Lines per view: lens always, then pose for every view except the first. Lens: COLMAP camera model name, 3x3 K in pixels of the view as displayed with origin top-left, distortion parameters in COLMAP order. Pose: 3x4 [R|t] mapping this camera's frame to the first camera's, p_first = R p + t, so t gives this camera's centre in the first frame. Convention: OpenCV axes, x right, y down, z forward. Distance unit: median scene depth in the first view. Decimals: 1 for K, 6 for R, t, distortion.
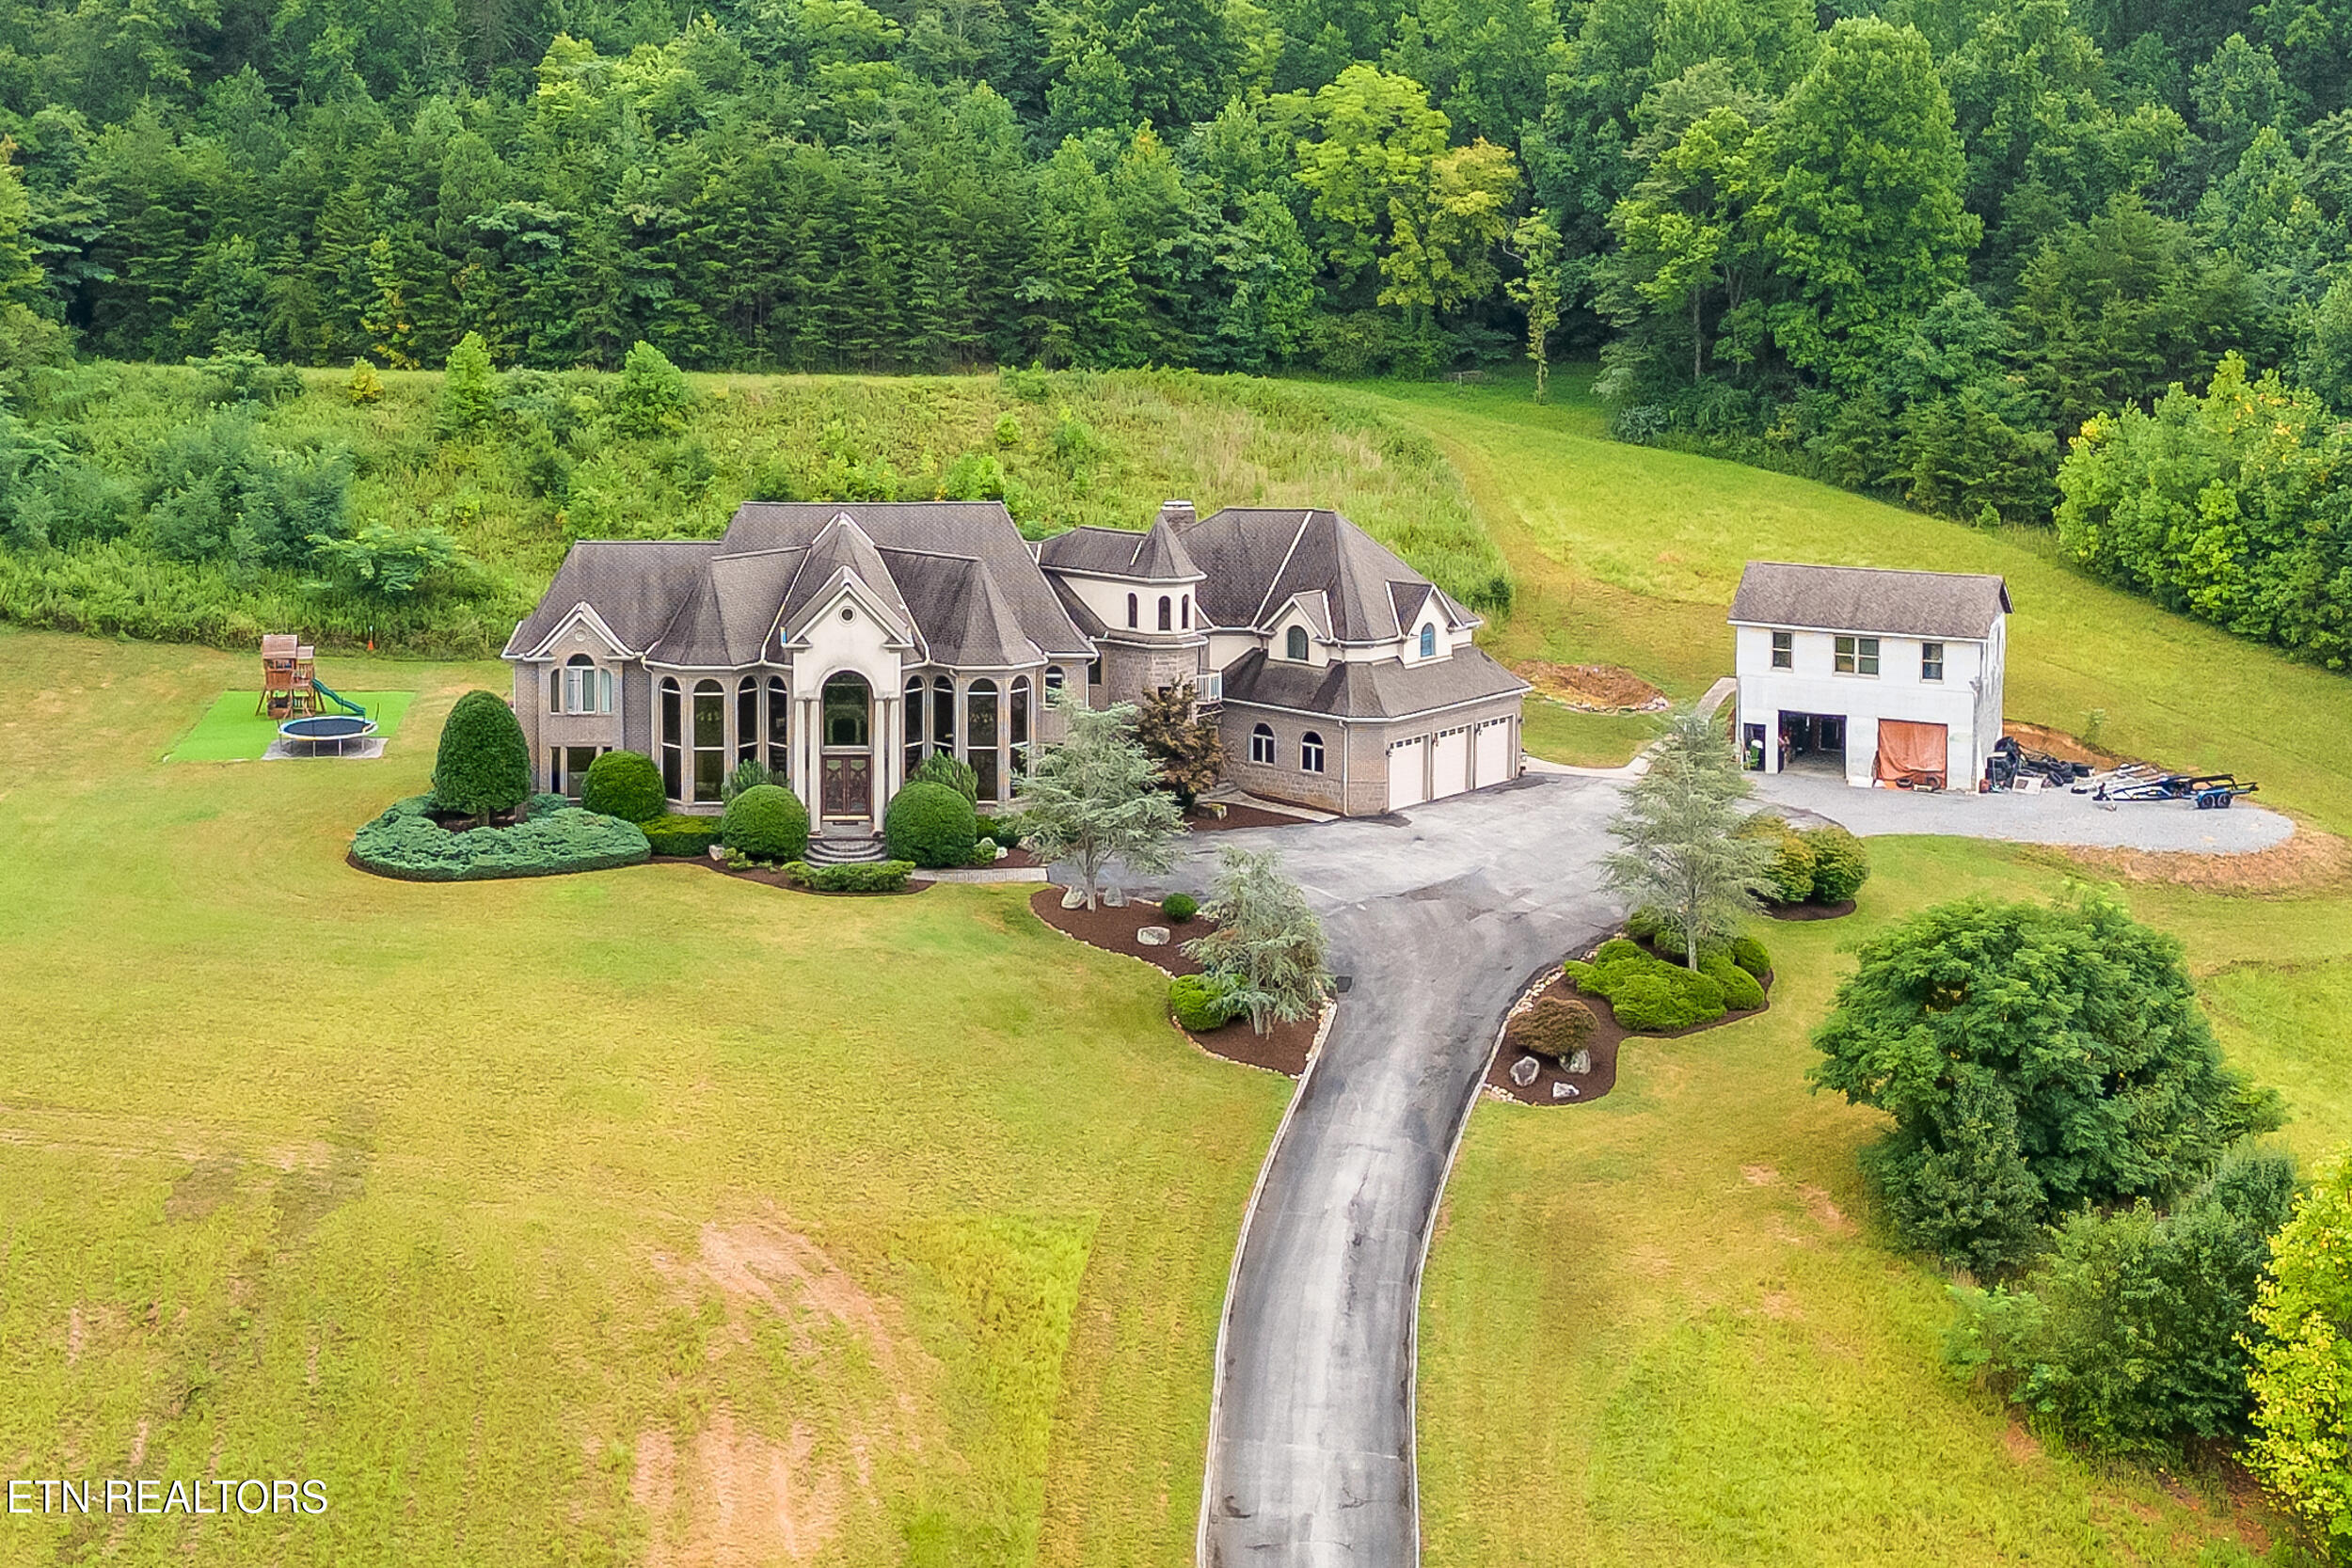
lens RADIAL K [[3217.6, 0, 879.2], [0, 3217.6, 382.1], [0, 0, 1]] dist [0.163430, -0.386501]
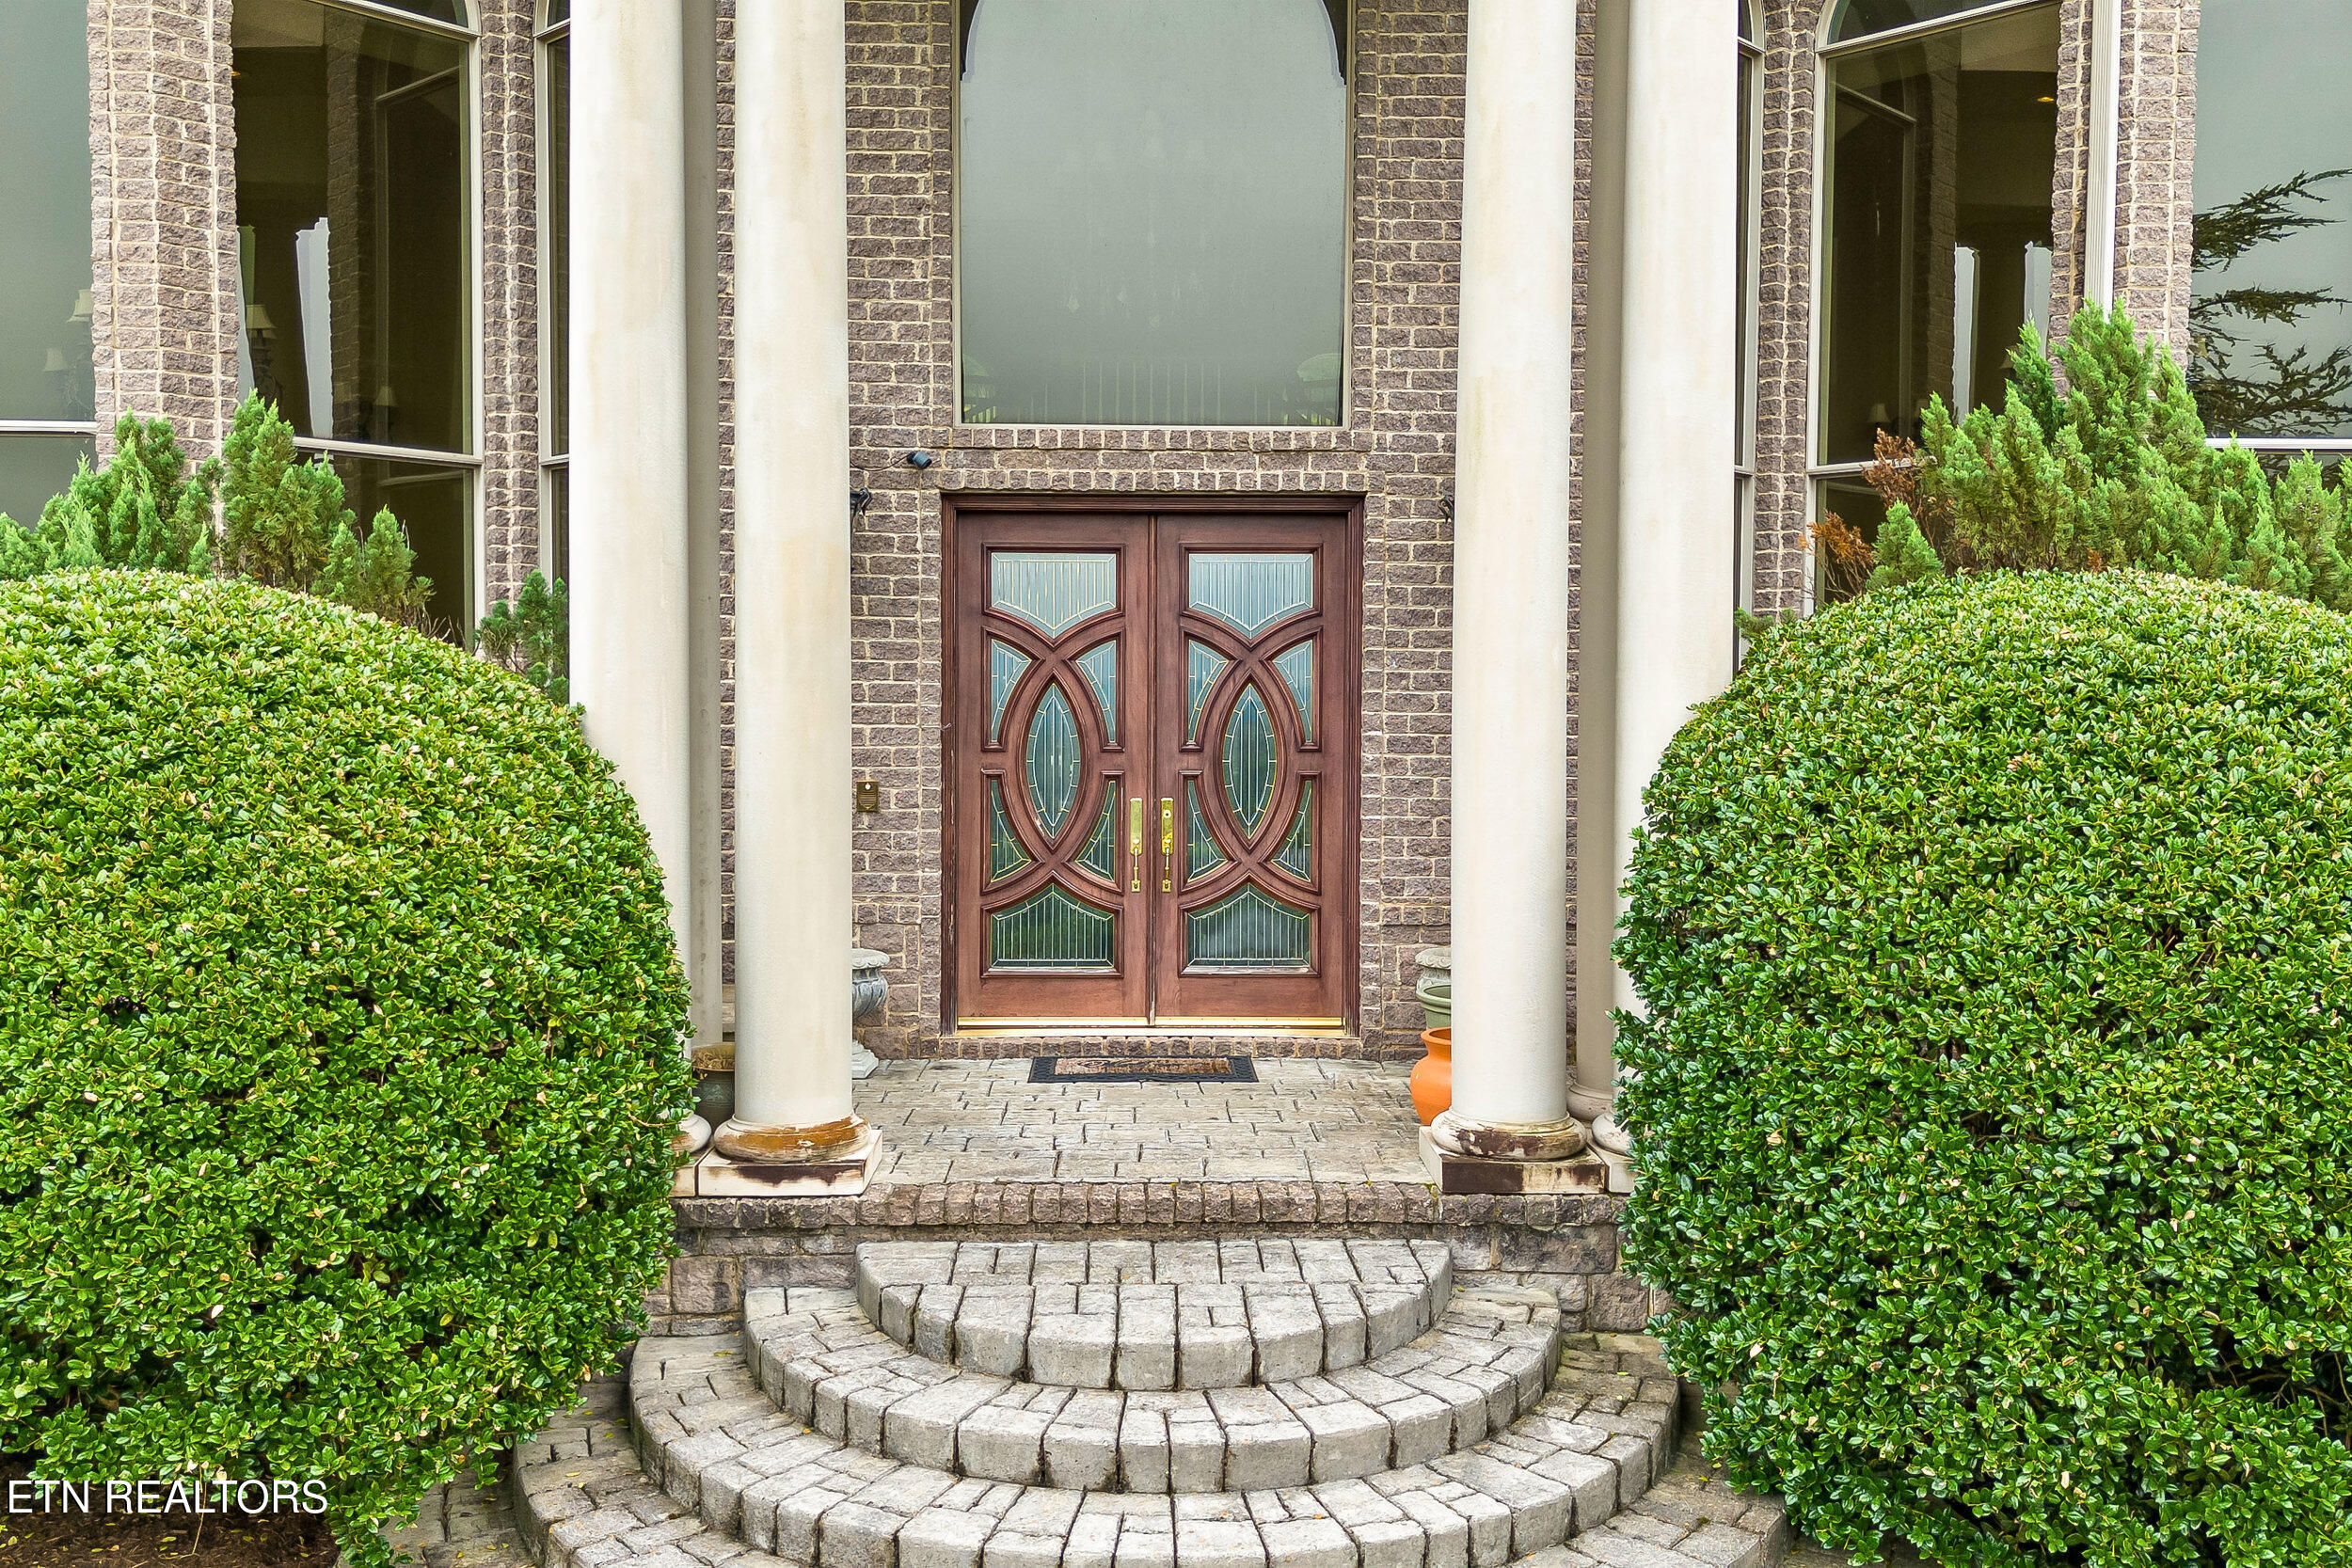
lens RADIAL K [[2039.3, 0, 1168.5], [0, 2039.3, 820.0], [0, 0, 1]] dist [0.092853, -0.148310]
pose [[0.999884, 0.002829, -0.014964, -0.006657], [-0.003392, 0.999281, -0.037750, 0.101504], [0.014847, 0.037797, 0.999175, 0.721279]]
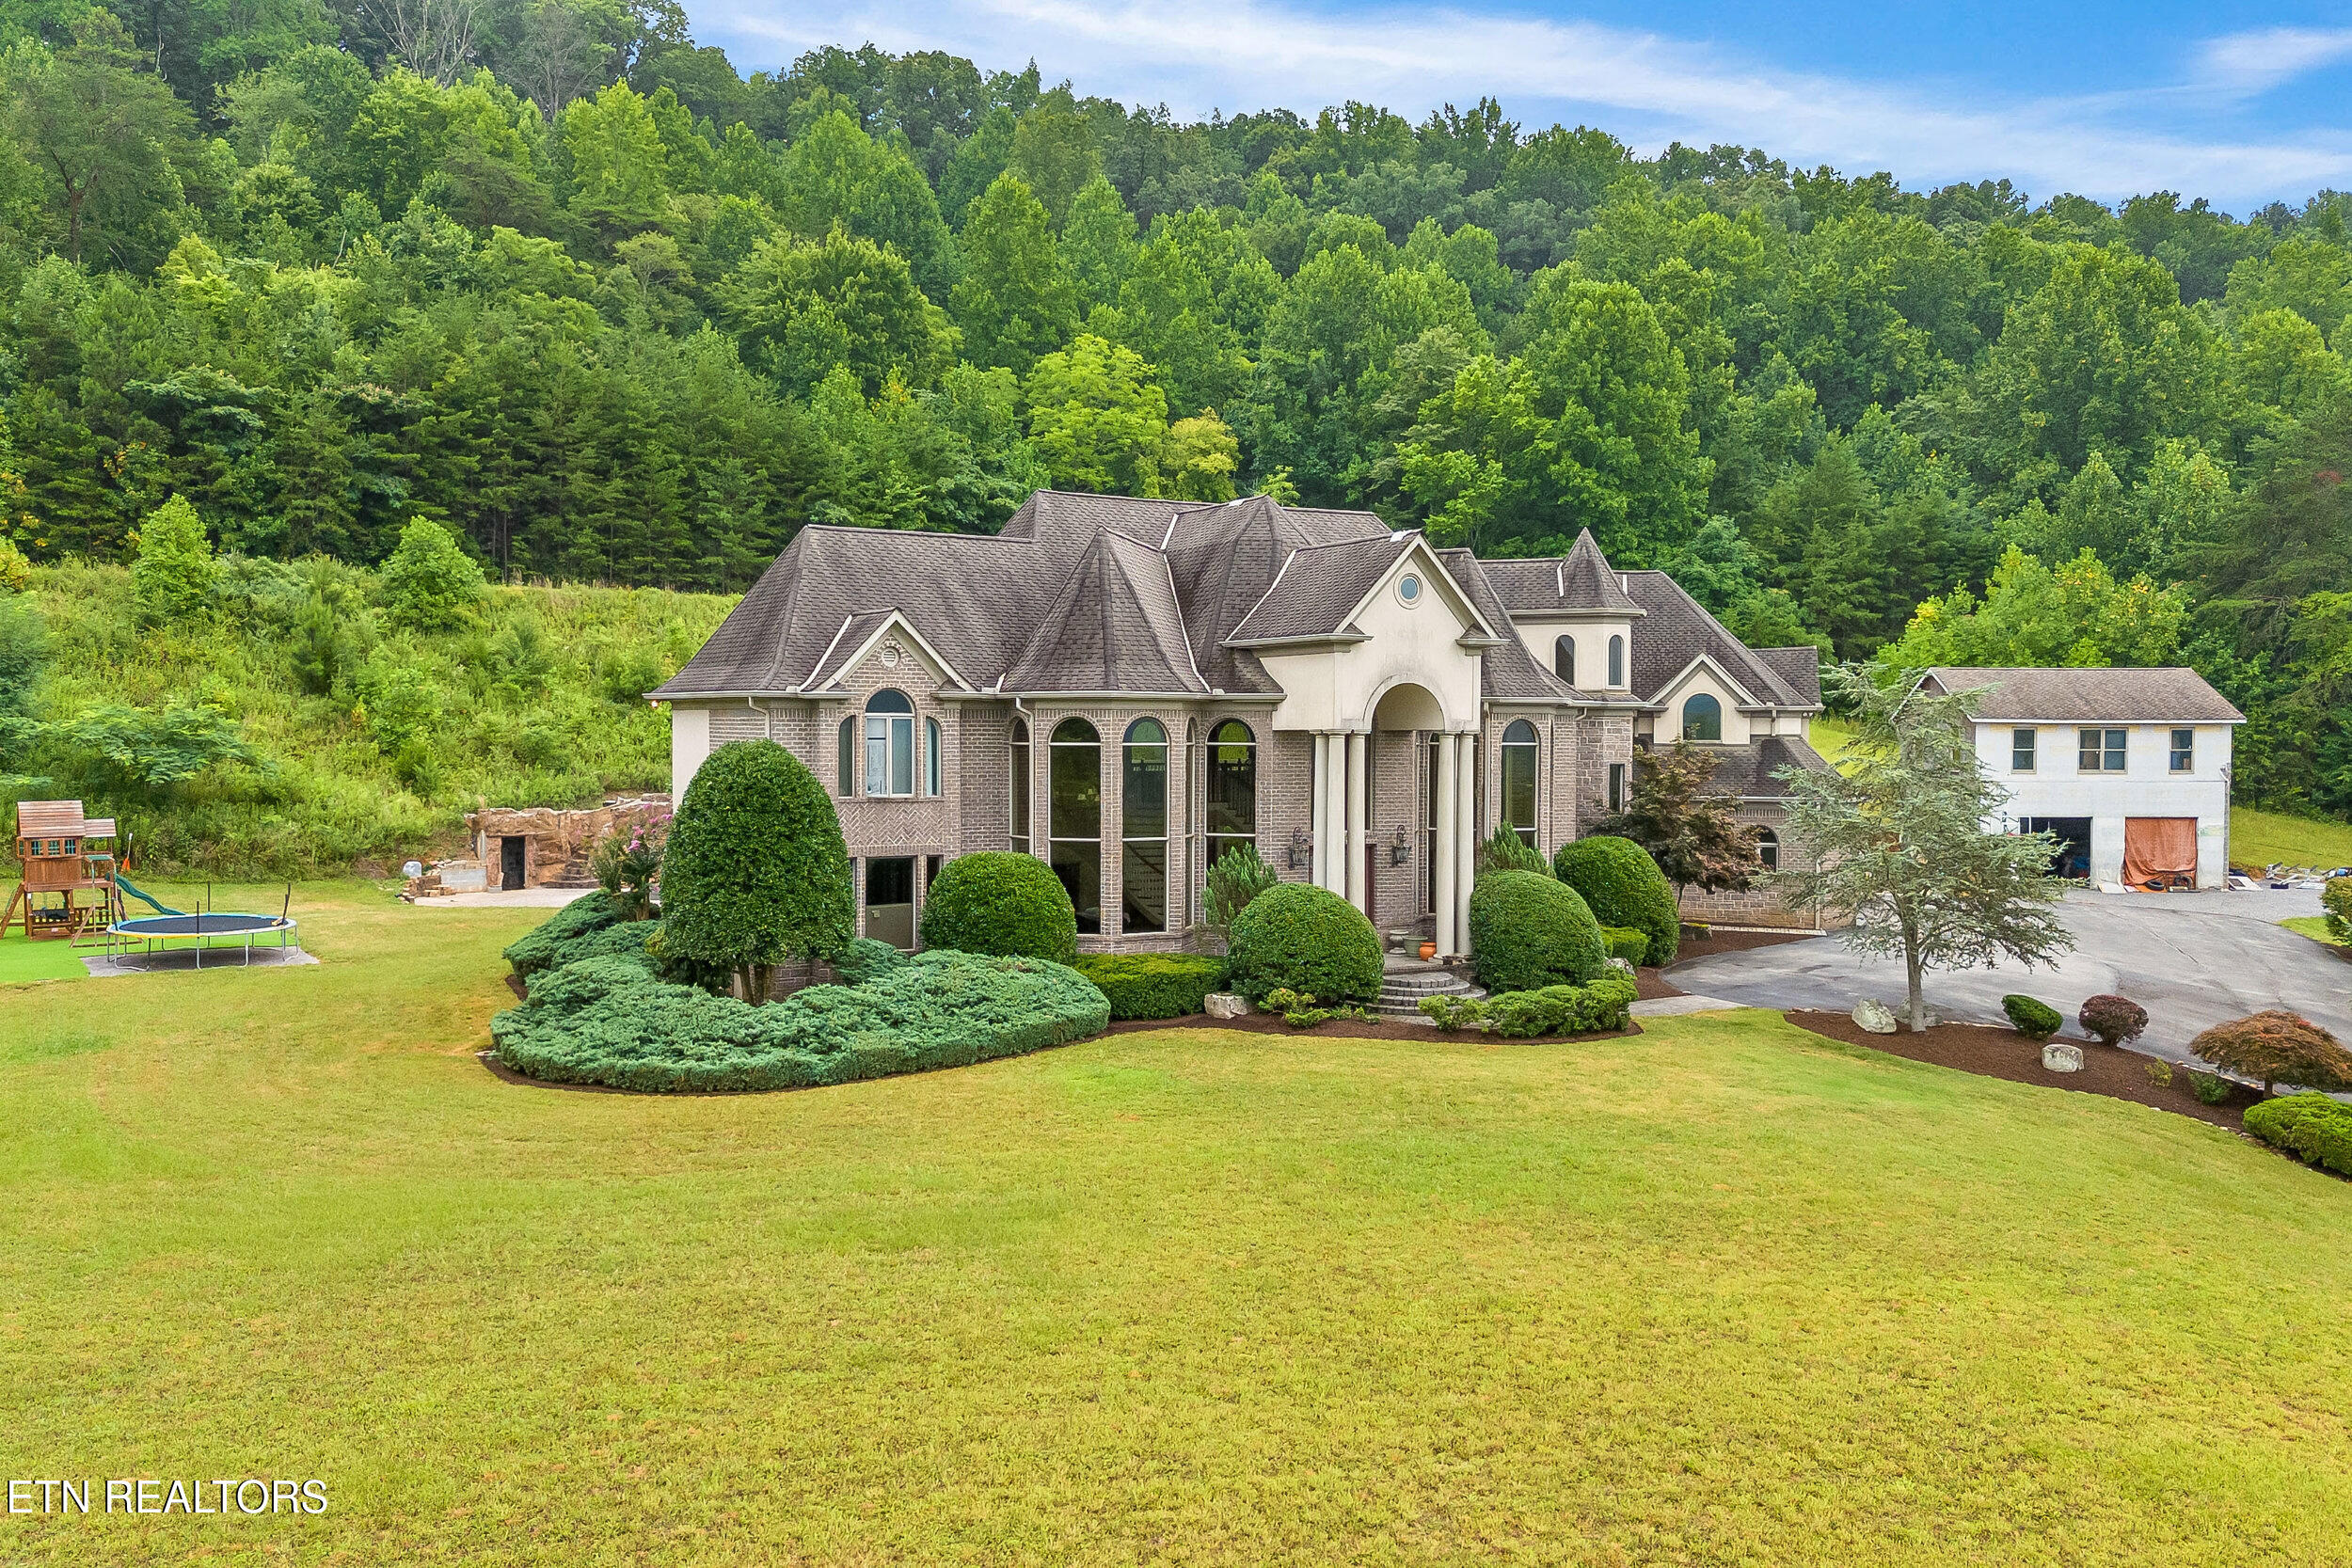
lens RADIAL K [[2057.4, 0, 1163.3], [0, 2057.4, 764.3], [0, 0, 1]] dist [0.070534, -0.064864]
pose [[0.879983, -0.007743, 0.474942, -0.174445], [0.039653, 0.997575, -0.057208, 0.094521], [-0.473347, 0.069175, 0.878156, 0.525372]]
